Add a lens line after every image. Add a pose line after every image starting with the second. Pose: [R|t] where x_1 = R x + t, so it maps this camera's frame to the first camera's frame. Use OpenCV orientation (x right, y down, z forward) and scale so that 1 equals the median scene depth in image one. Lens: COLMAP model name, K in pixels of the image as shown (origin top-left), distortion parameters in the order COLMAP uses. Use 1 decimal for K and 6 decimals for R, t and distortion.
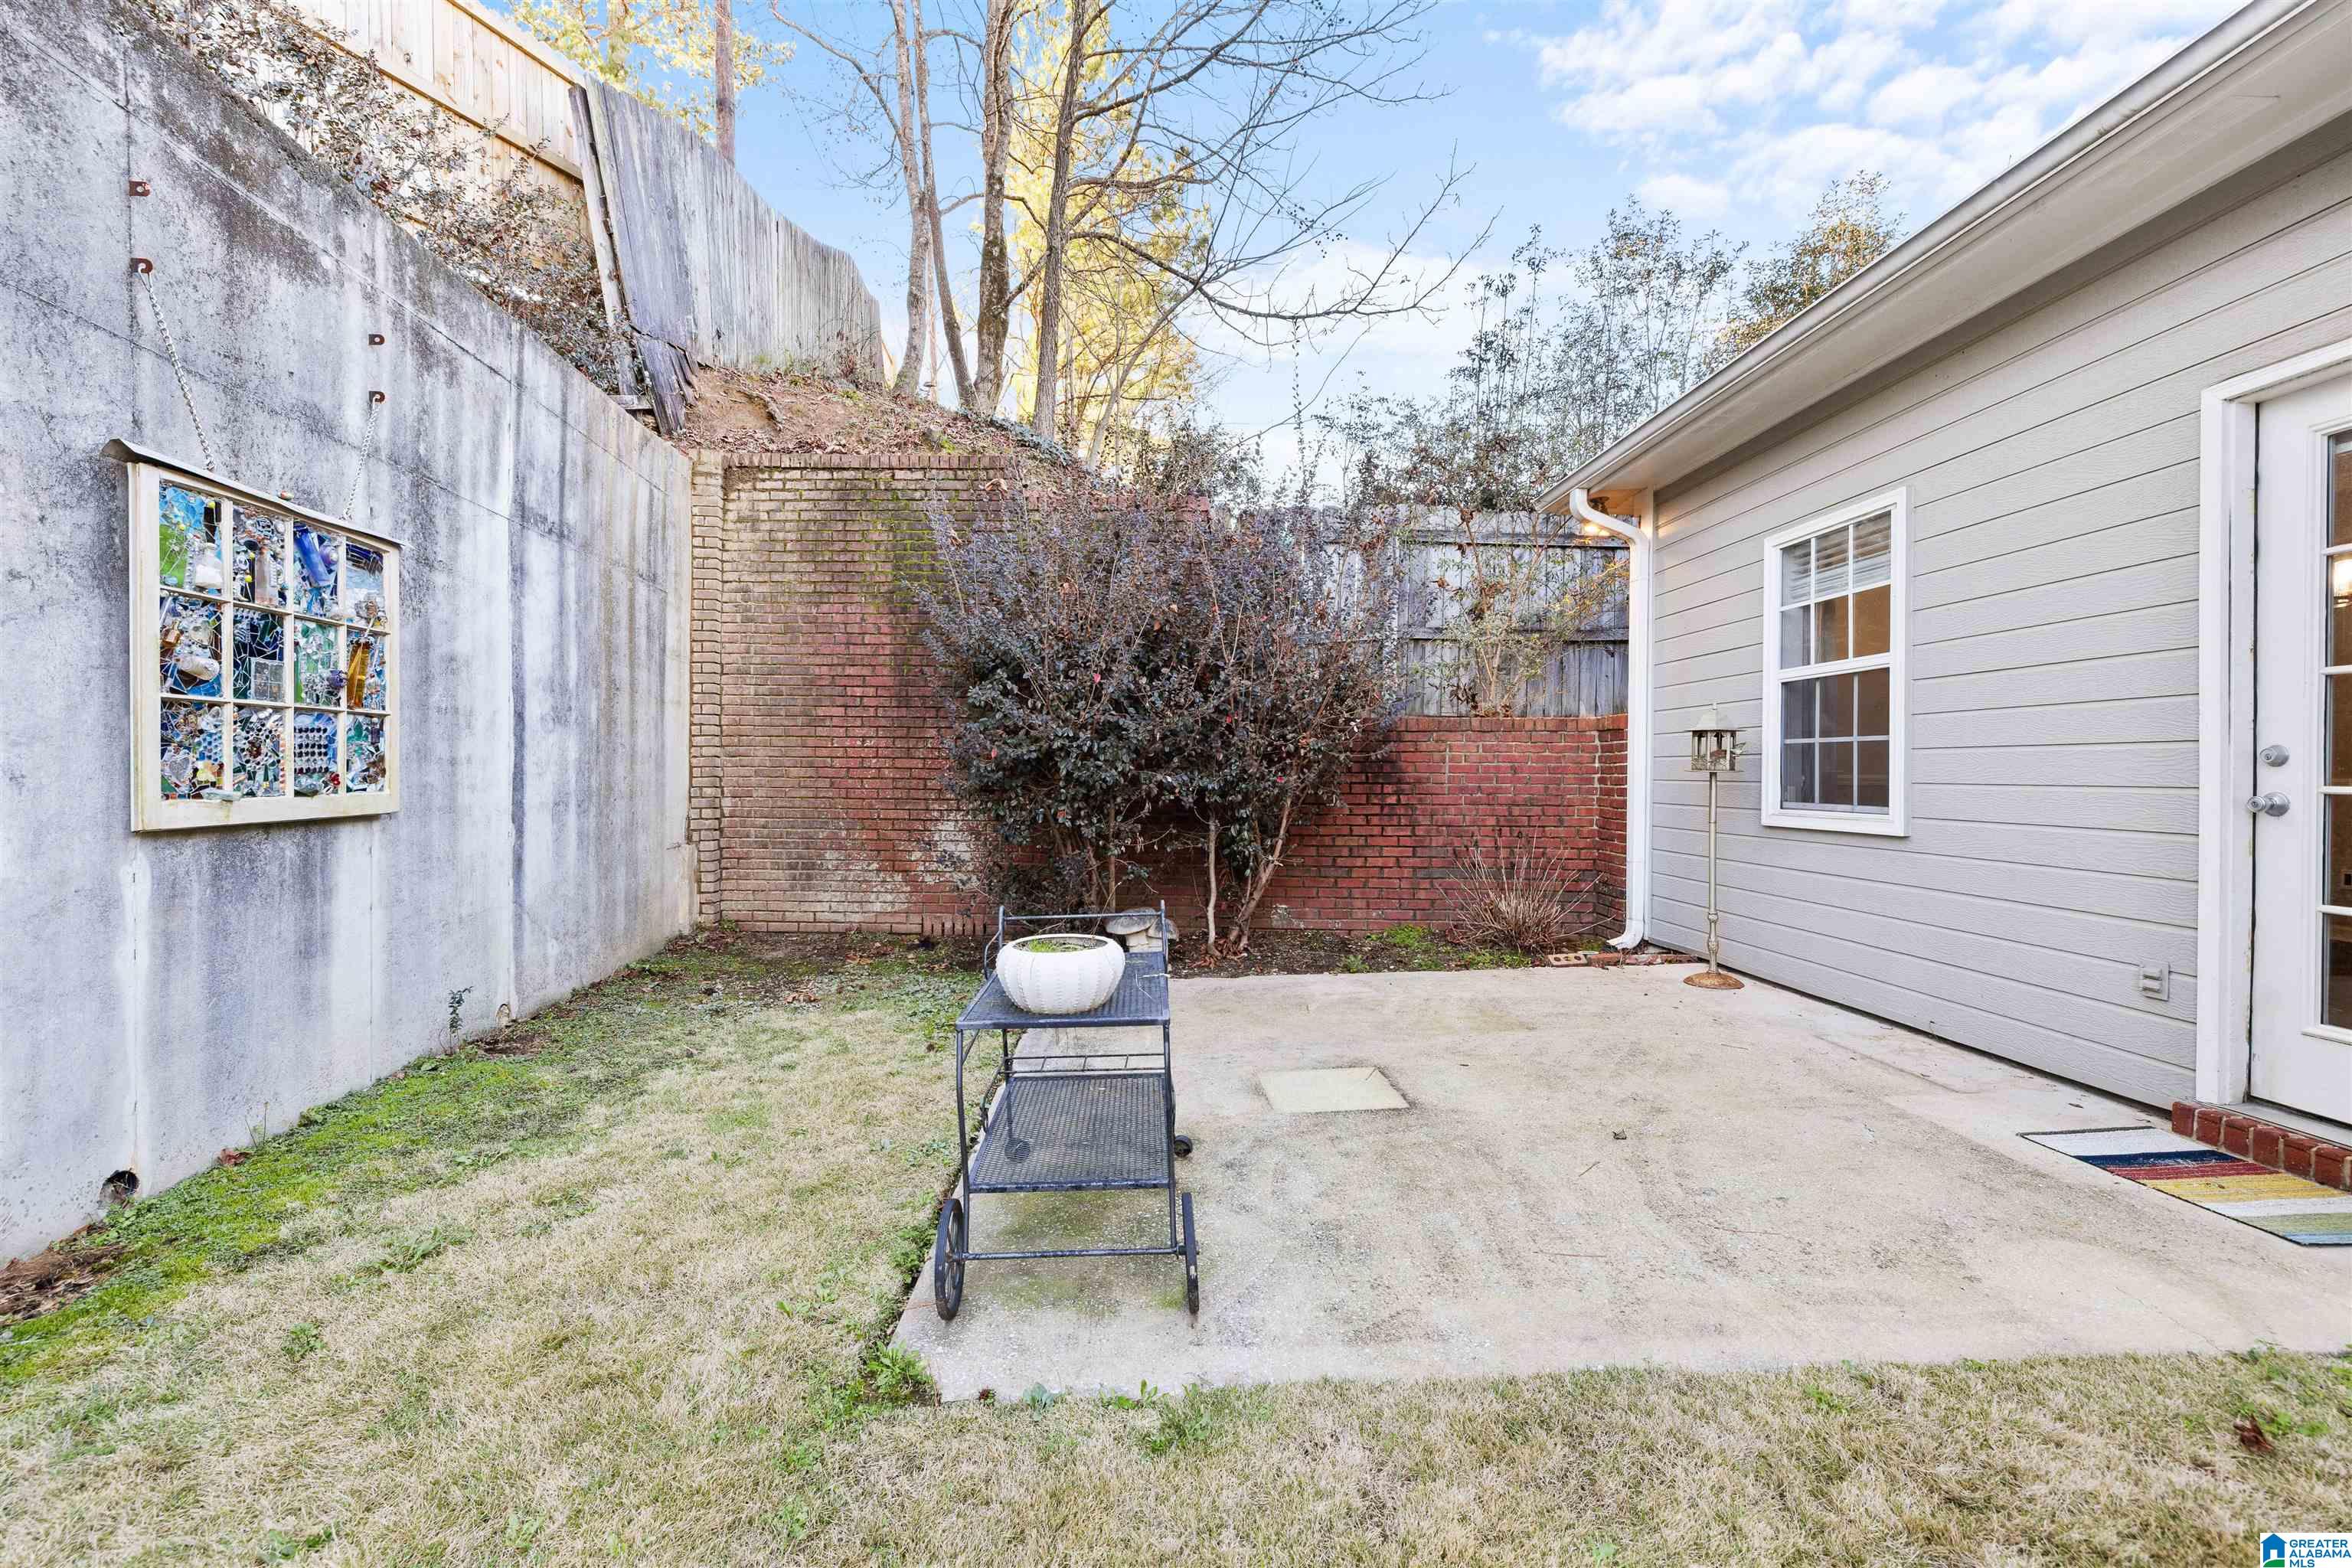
lens RADIAL K [[1010.2, 0, 1179.1], [0, 1010.2, 774.6], [0, 0, 1]] dist [-0.003701, 0.000062]
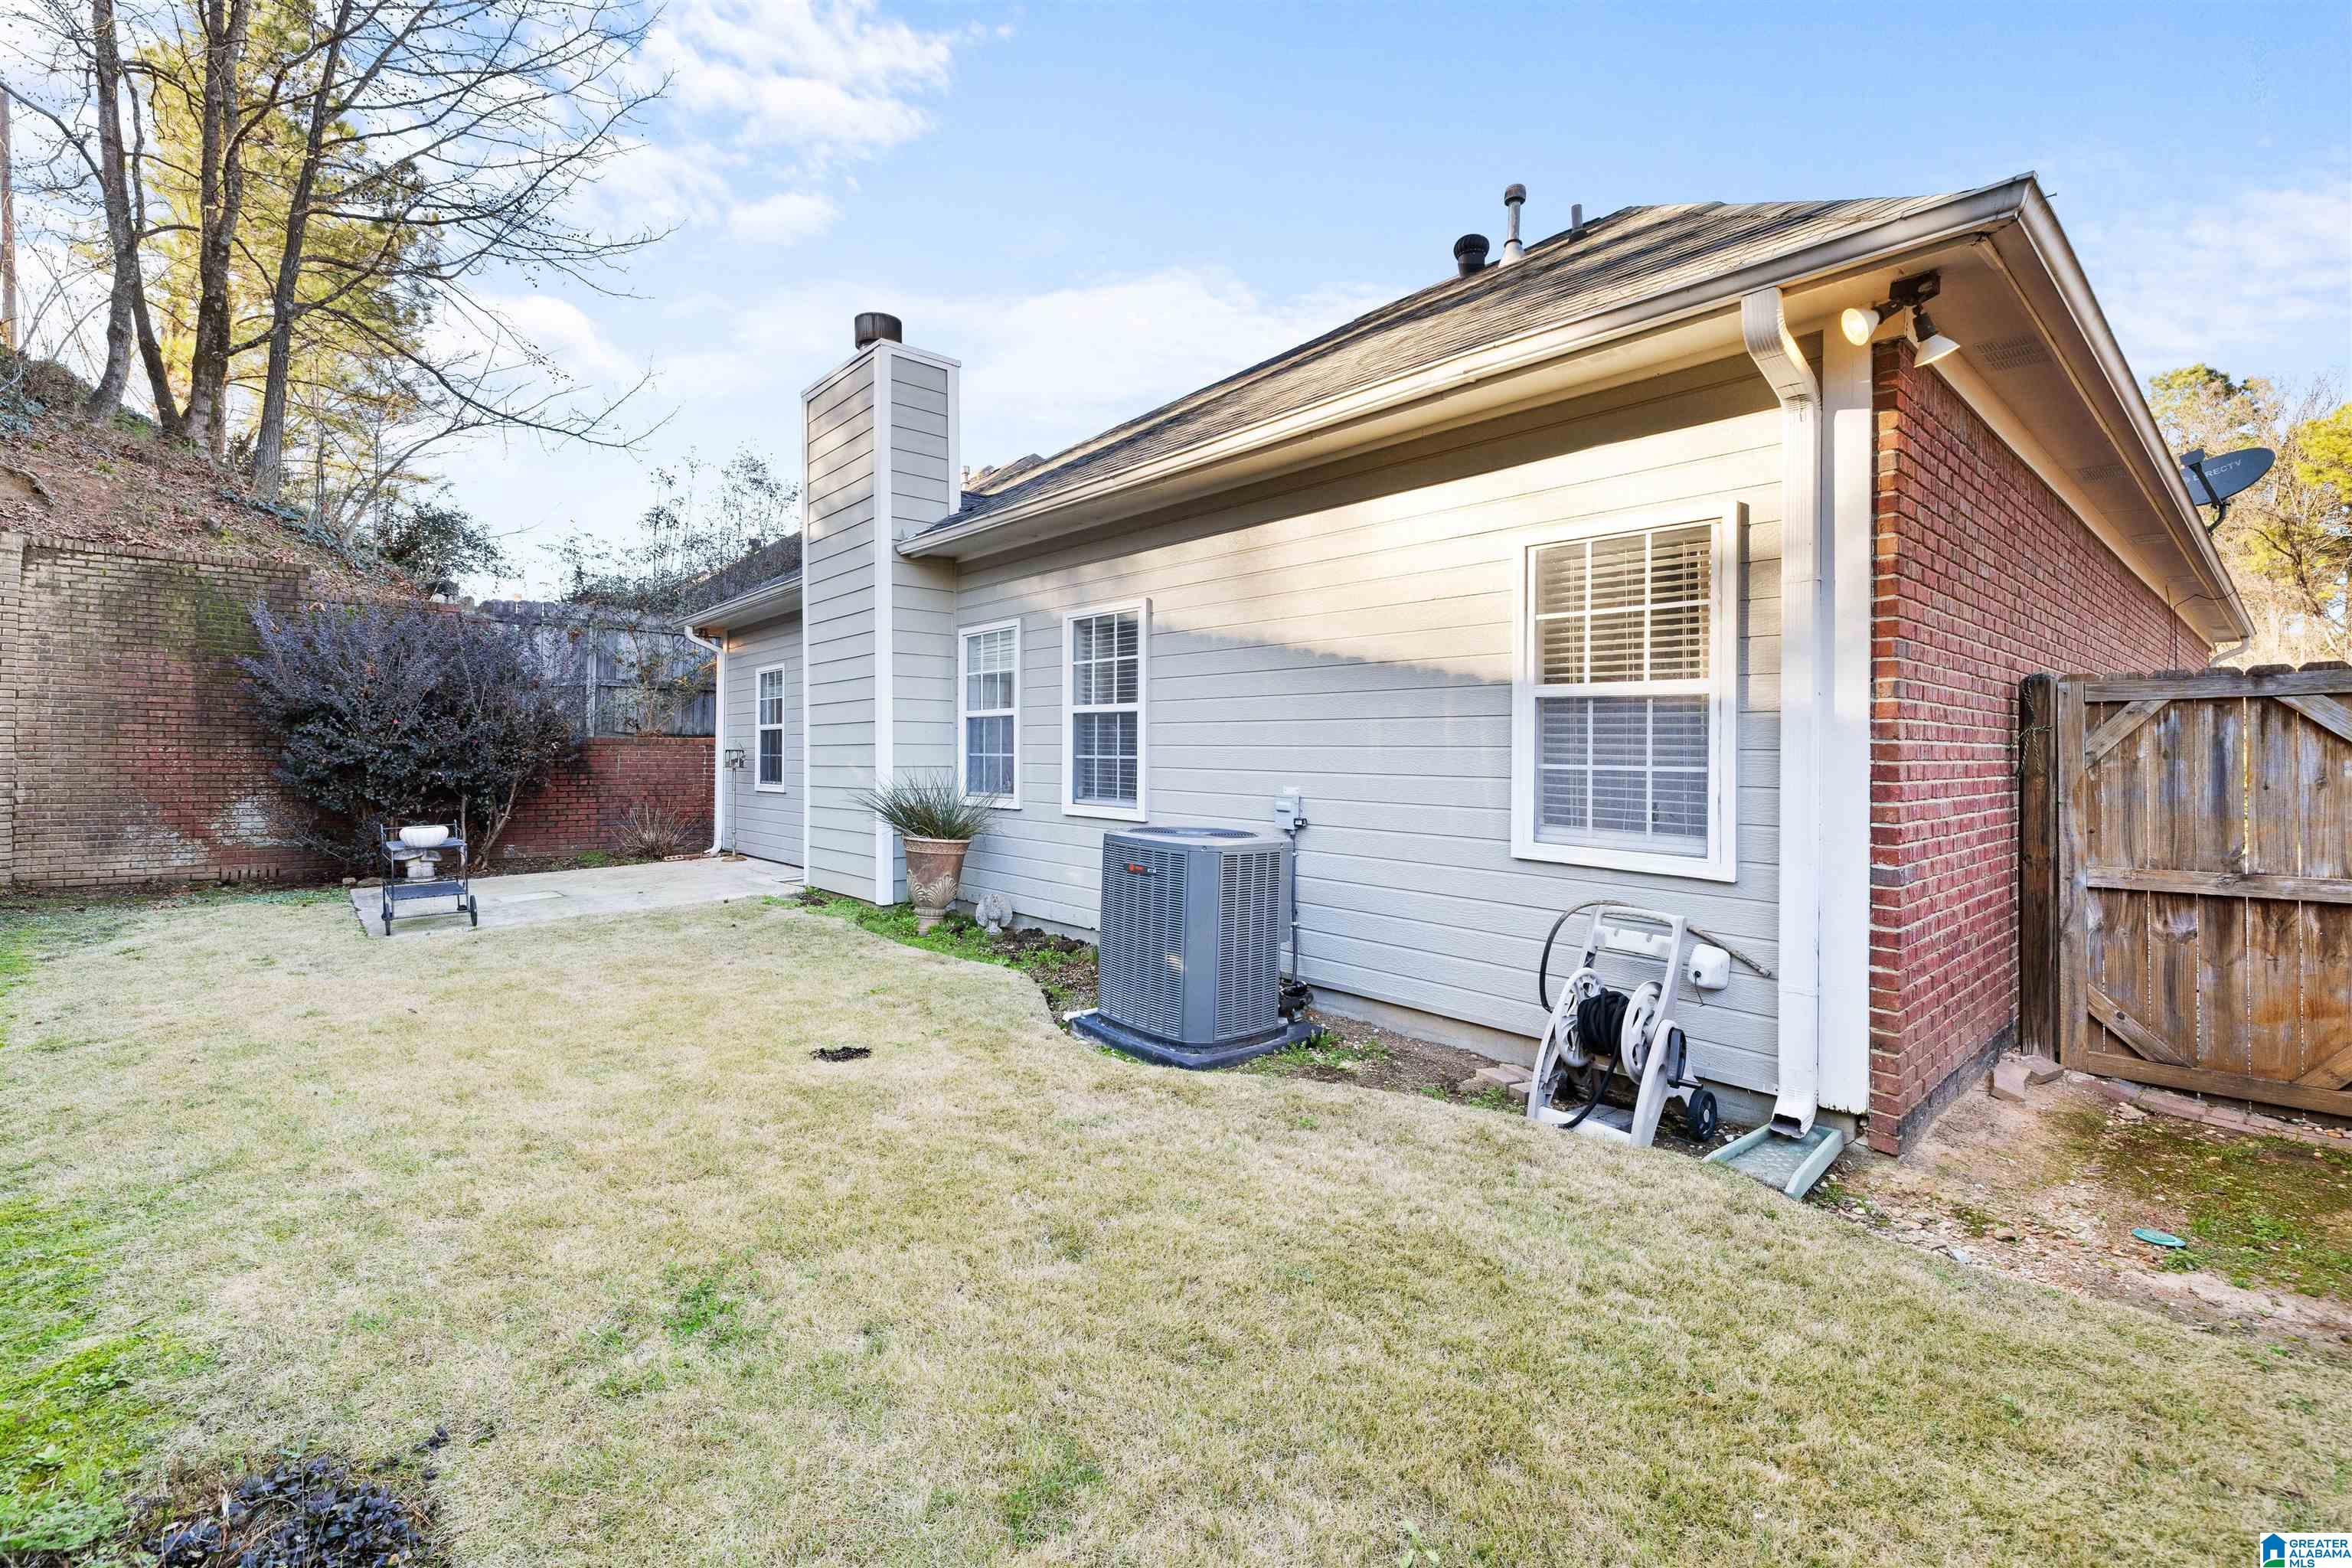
lens RADIAL K [[1010.2, 0, 1184.2], [0, 1010.2, 743.5], [0, 0, 1]] dist [-0.003701, 0.000062]
pose [[0.774747, 0.007695, 0.632224, -0.094601], [0.001252, 0.999905, -0.013705, -0.018436], [-0.632270, 0.011410, 0.774664, -1.034383]]
